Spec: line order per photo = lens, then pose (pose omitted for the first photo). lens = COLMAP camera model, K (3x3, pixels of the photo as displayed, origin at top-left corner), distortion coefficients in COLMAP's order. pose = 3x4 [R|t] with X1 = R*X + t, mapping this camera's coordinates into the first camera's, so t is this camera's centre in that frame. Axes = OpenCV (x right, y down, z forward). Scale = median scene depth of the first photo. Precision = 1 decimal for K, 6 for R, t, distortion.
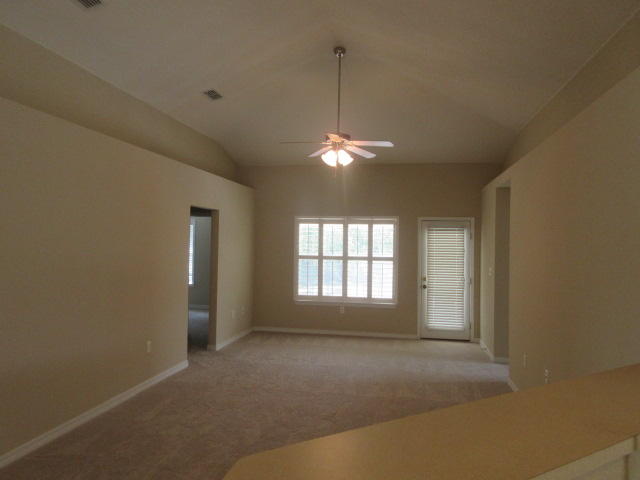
lens RADIAL K [[477.2, 0, 320.1], [0, 477.2, 235.3], [0, 0, 1]] dist [0.018630, 0.010813]
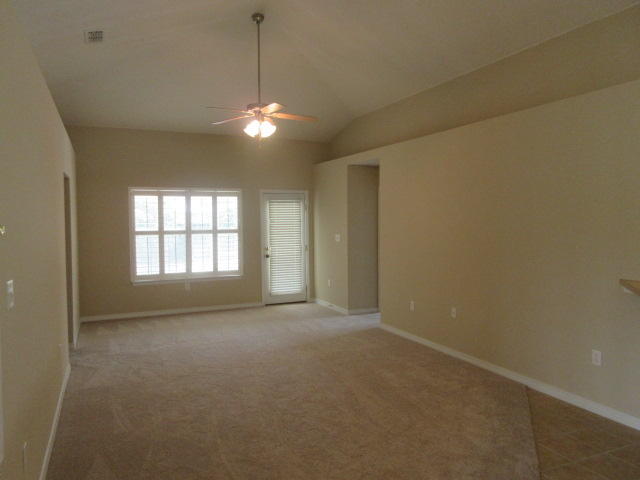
lens RADIAL K [[477.2, 0, 319.1], [0, 477.2, 240.5], [0, 0, 1]] dist [0.018630, 0.010813]
pose [[0.829509, -0.051089, 0.556152, -0.270550], [0.012357, 0.997242, 0.073178, -0.002180], [-0.558357, -0.053830, 0.827852, 0.067219]]
